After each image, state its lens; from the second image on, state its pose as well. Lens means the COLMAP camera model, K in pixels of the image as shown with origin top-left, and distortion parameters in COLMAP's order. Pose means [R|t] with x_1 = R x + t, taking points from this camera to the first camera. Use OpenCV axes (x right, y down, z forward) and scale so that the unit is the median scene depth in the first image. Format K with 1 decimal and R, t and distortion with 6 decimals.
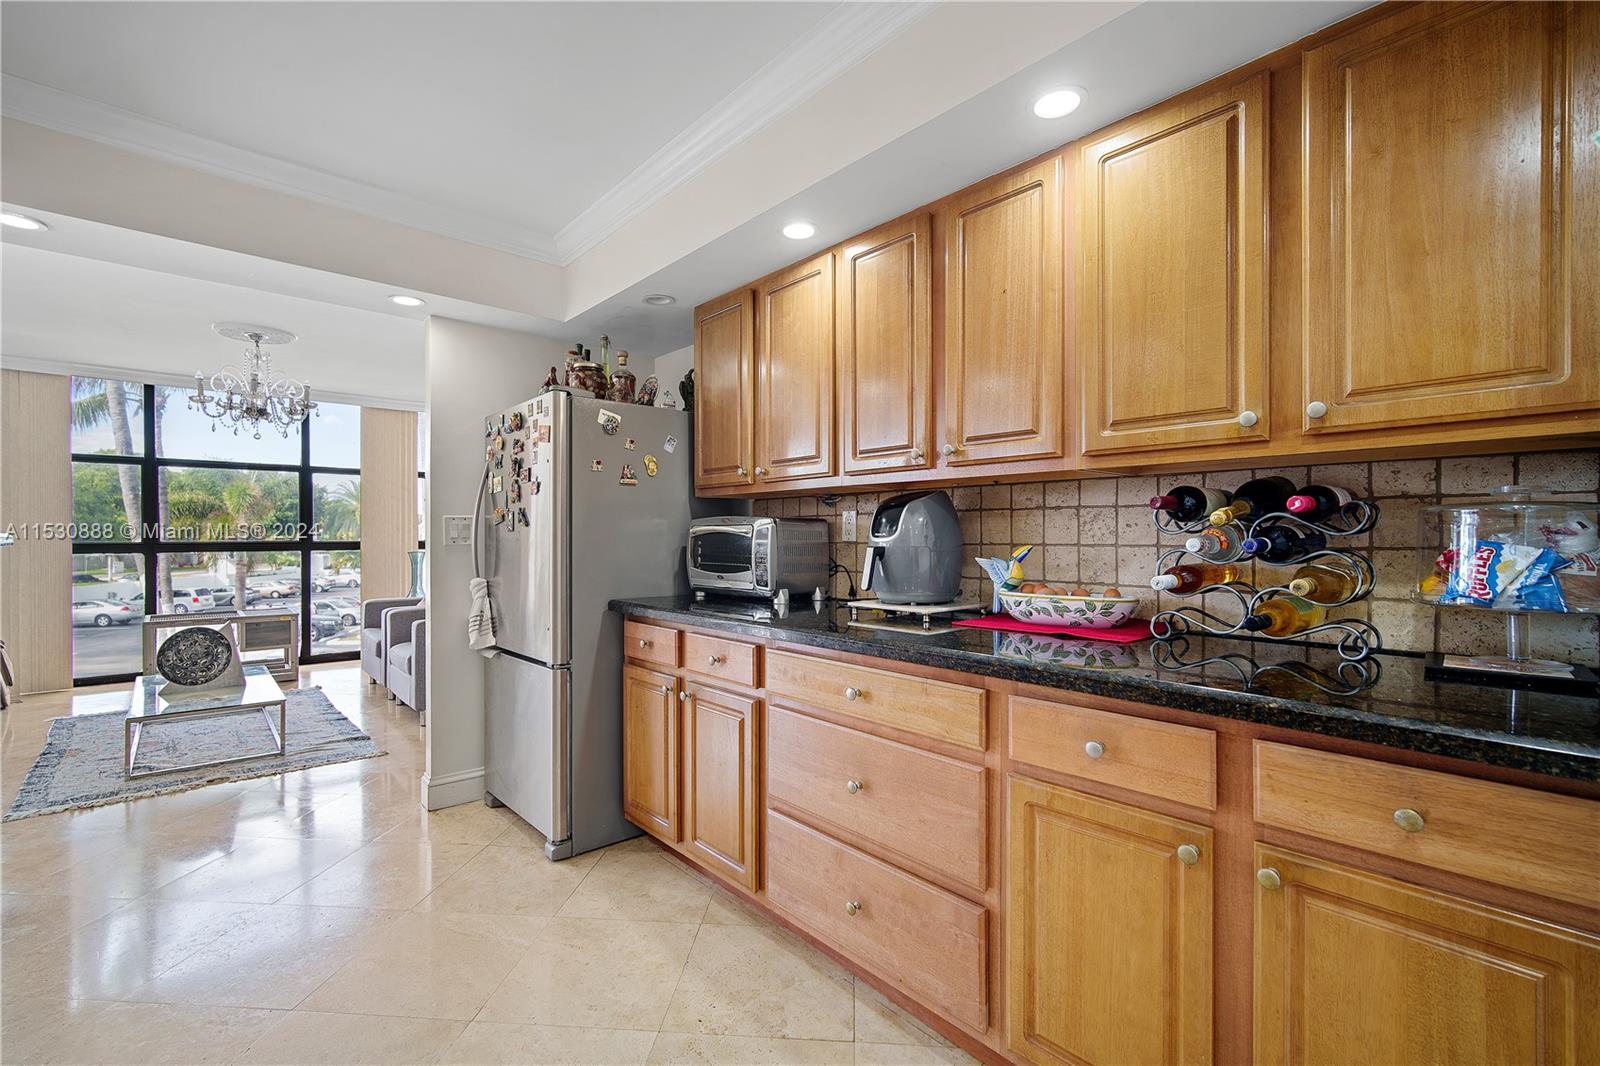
lens RADIAL K [[692.4, 0, 793.6], [0, 692.4, 539.3], [0, 0, 1]] dist [-0.007280, 0.003362]
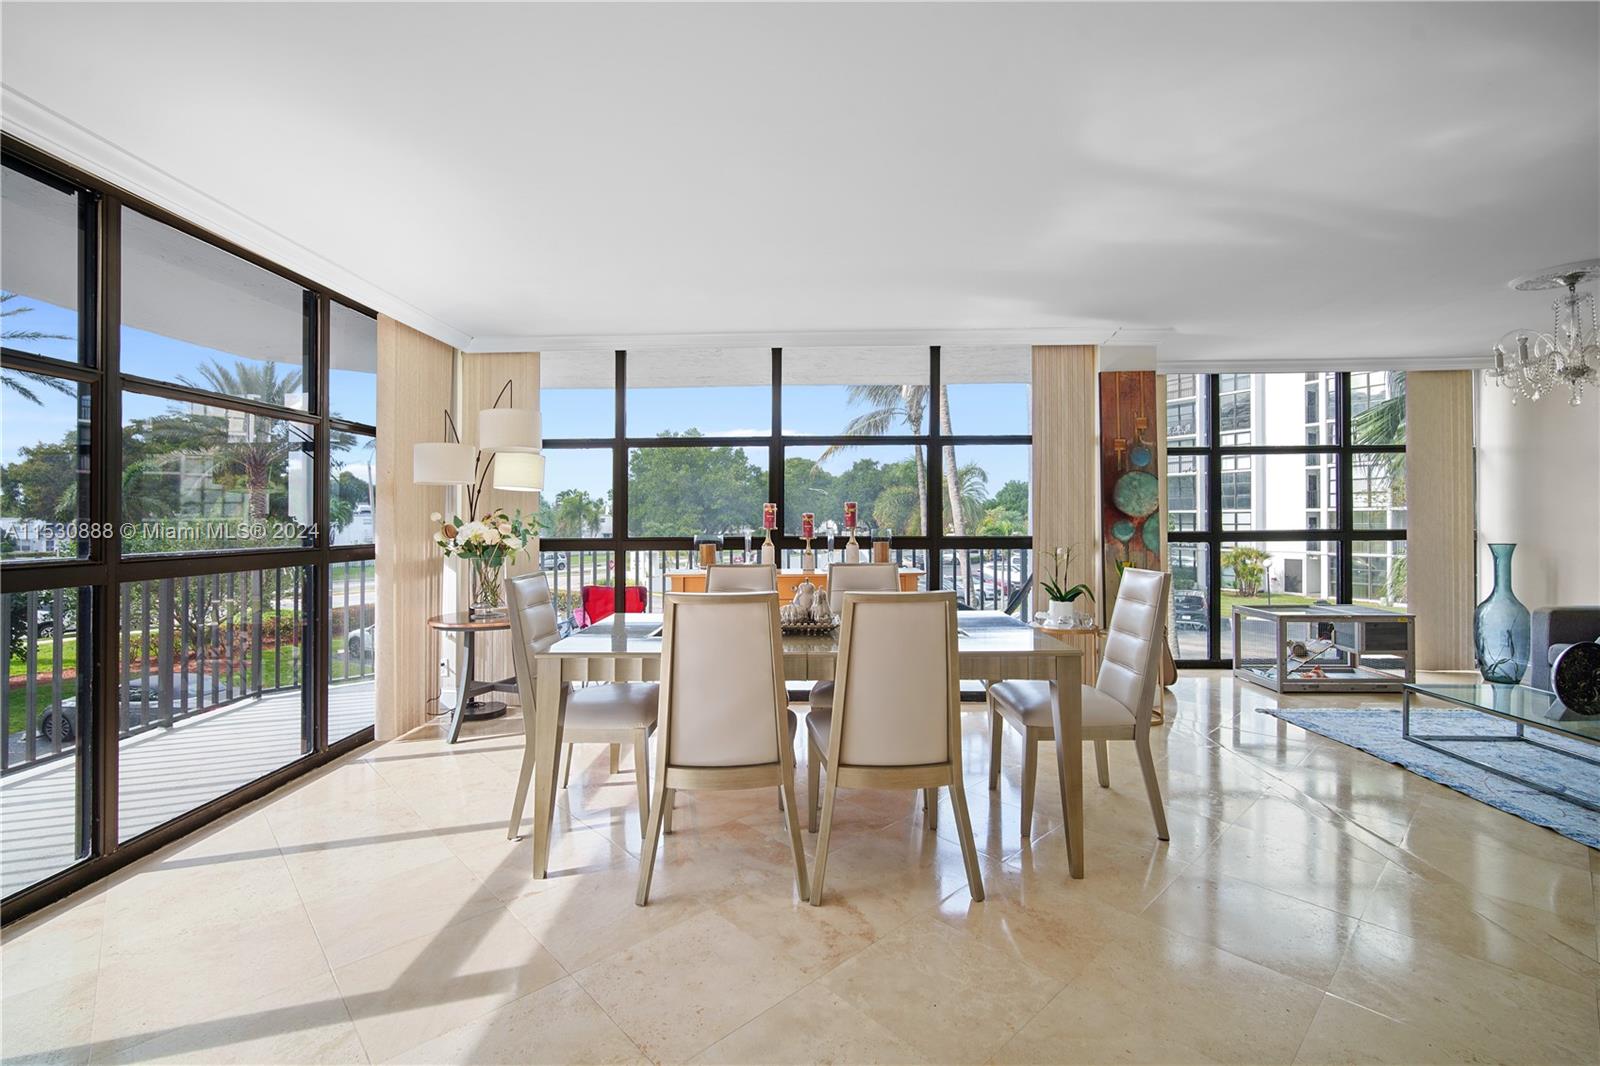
lens RADIAL K [[692.4, 0, 787.4], [0, 692.4, 520.1], [0, 0, 1]] dist [-0.007280, 0.003362]
pose [[0.730195, -0.005392, -0.683217, -1.485399], [0.003378, 0.999985, -0.004281, -0.021037], [0.683230, 0.000818, 0.730203, -0.339331]]
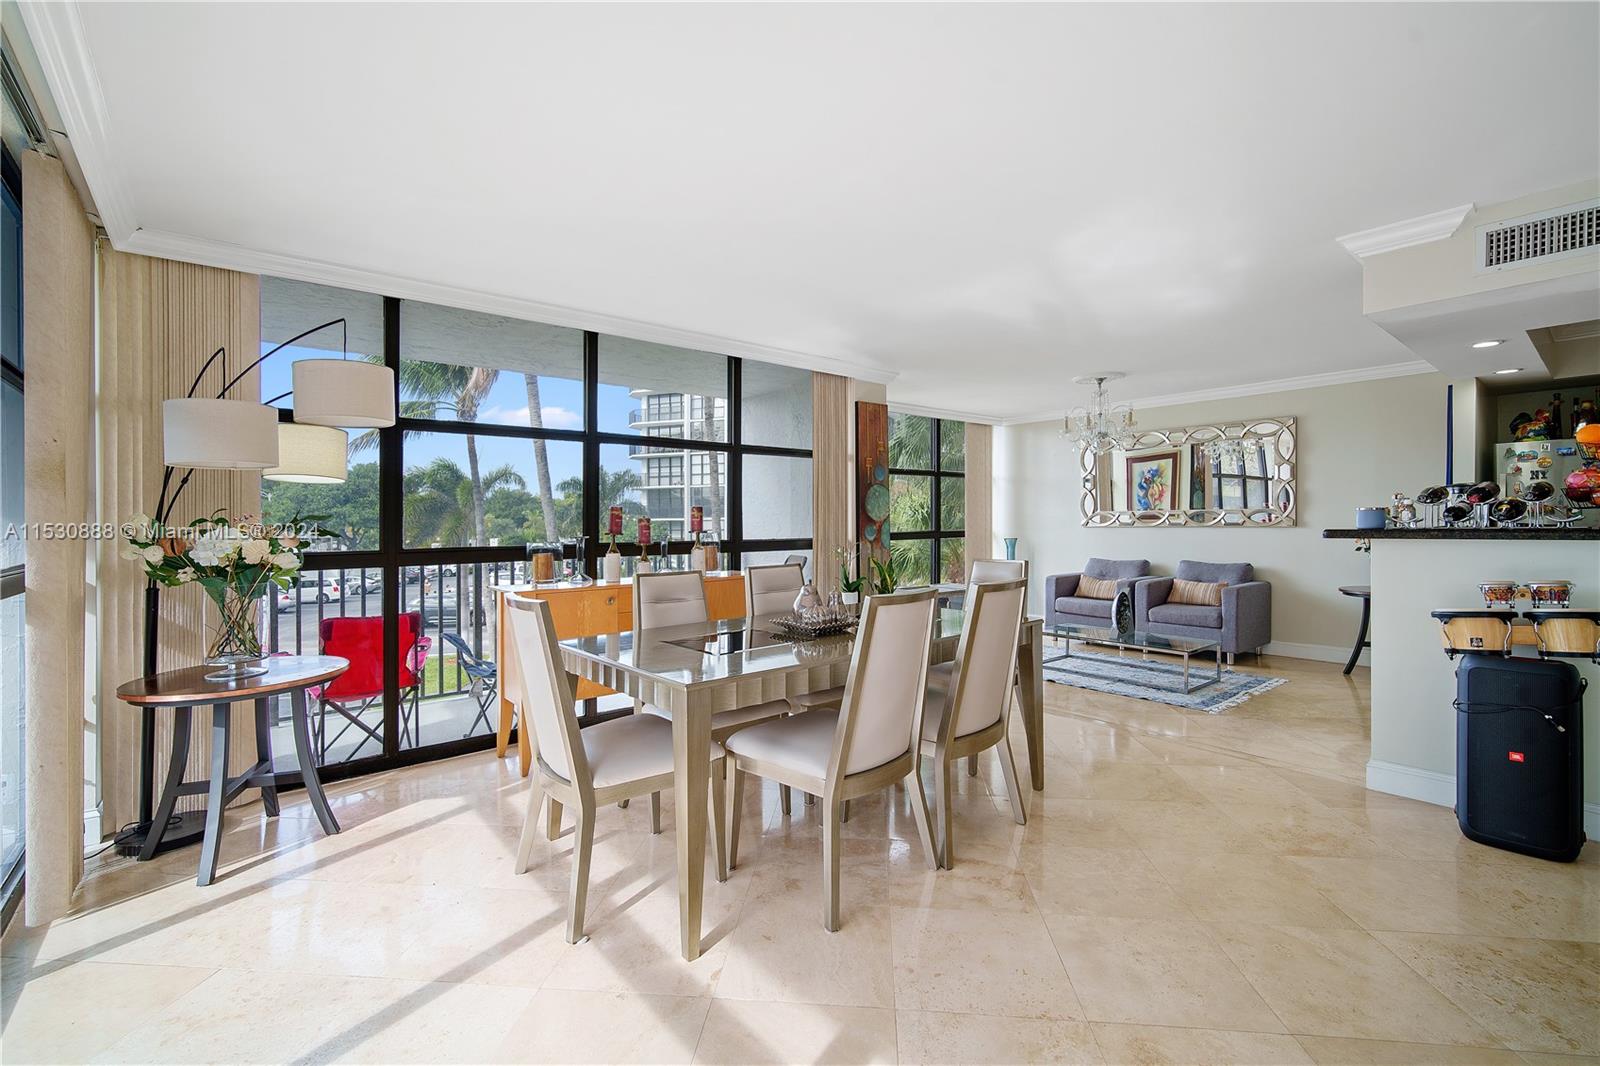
lens RADIAL K [[692.4, 0, 776.2], [0, 692.4, 536.3], [0, 0, 1]] dist [-0.007280, 0.003362]
pose [[0.999126, -0.011964, -0.040040, -2.250397], [0.012495, 0.999837, 0.013045, -0.018778], [0.039877, -0.013534, 0.999113, -0.643060]]
